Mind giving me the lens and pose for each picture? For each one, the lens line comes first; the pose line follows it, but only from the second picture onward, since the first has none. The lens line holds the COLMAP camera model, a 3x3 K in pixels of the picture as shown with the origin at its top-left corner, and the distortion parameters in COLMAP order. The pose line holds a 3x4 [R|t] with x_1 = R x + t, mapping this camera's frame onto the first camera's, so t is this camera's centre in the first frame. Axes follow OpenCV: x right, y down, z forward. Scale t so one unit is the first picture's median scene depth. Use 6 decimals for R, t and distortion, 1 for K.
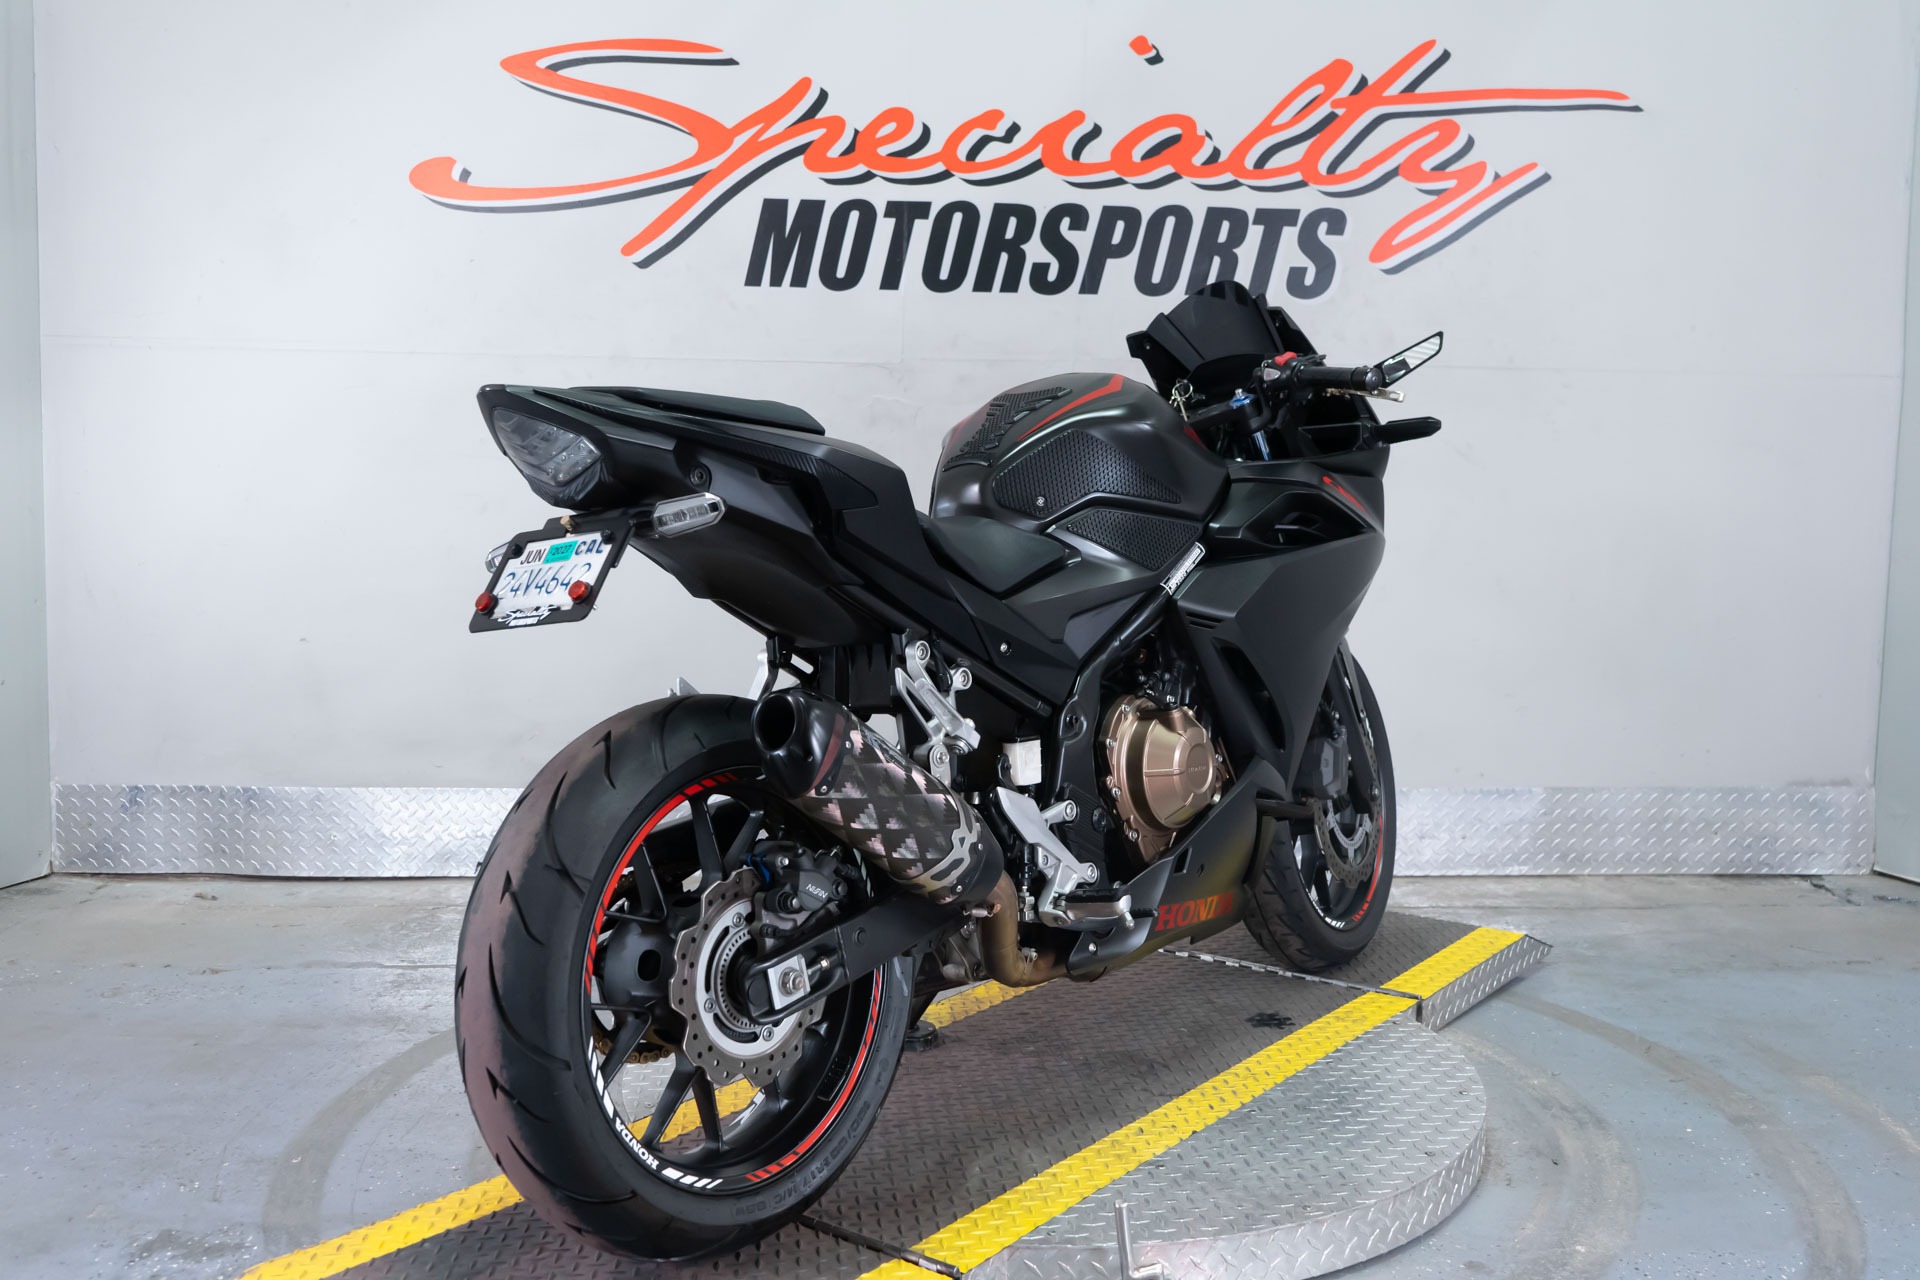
lens RADIAL K [[1820.8, 0, 957.3], [0, 1820.8, 631.3], [0, 0, 1]] dist [-0.006801, 0.000000]
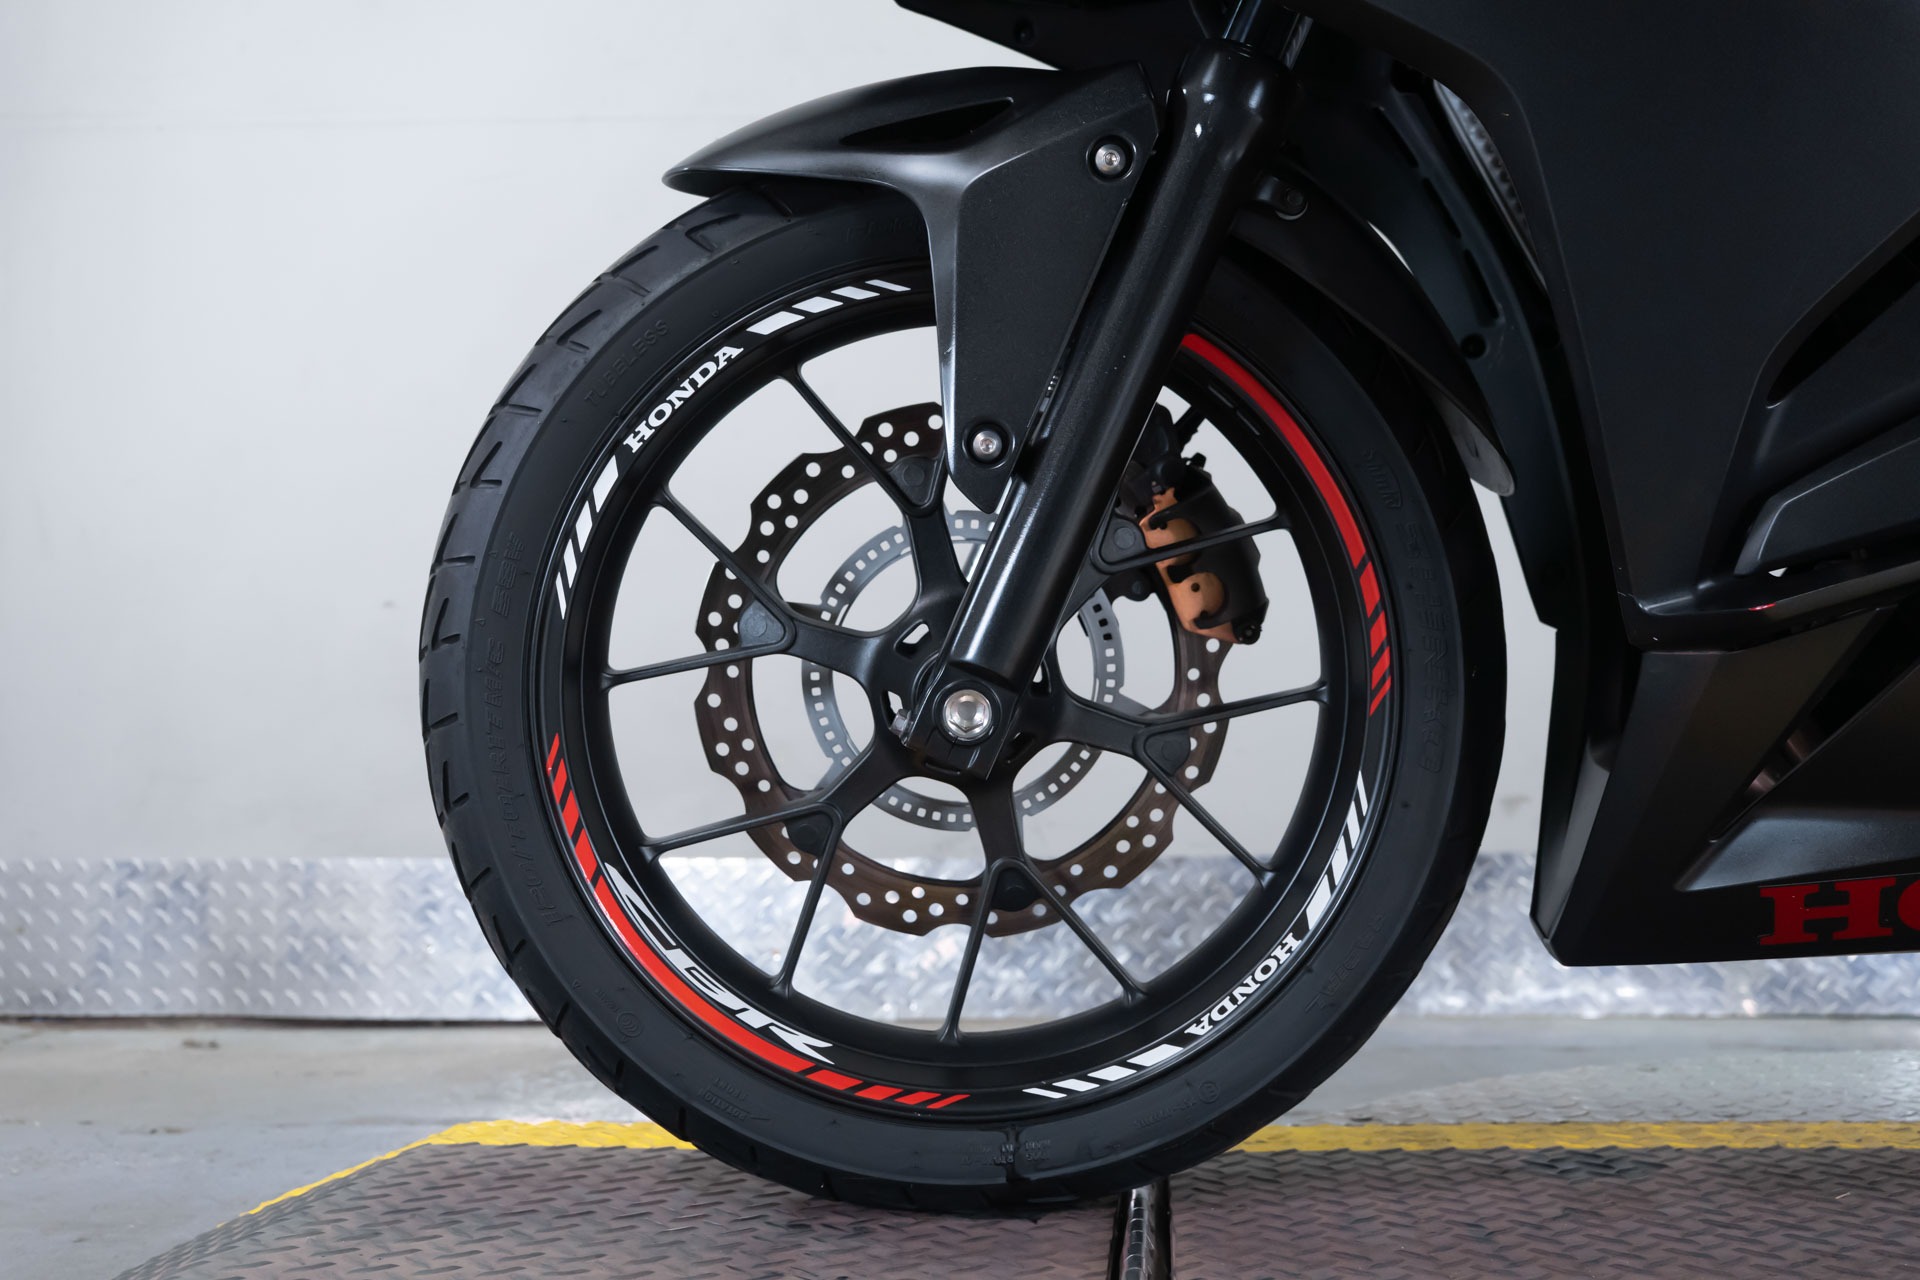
lens RADIAL K [[2017.9, 0, 966.5], [0, 2017.9, 656.5], [0, 0, 1]] dist [0.003461, 0.000000]
pose [[0.995884, -0.021253, -0.088114, -0.119278], [0.008305, 0.989428, -0.144785, 0.118642], [0.090259, 0.143457, 0.985532, 0.386558]]
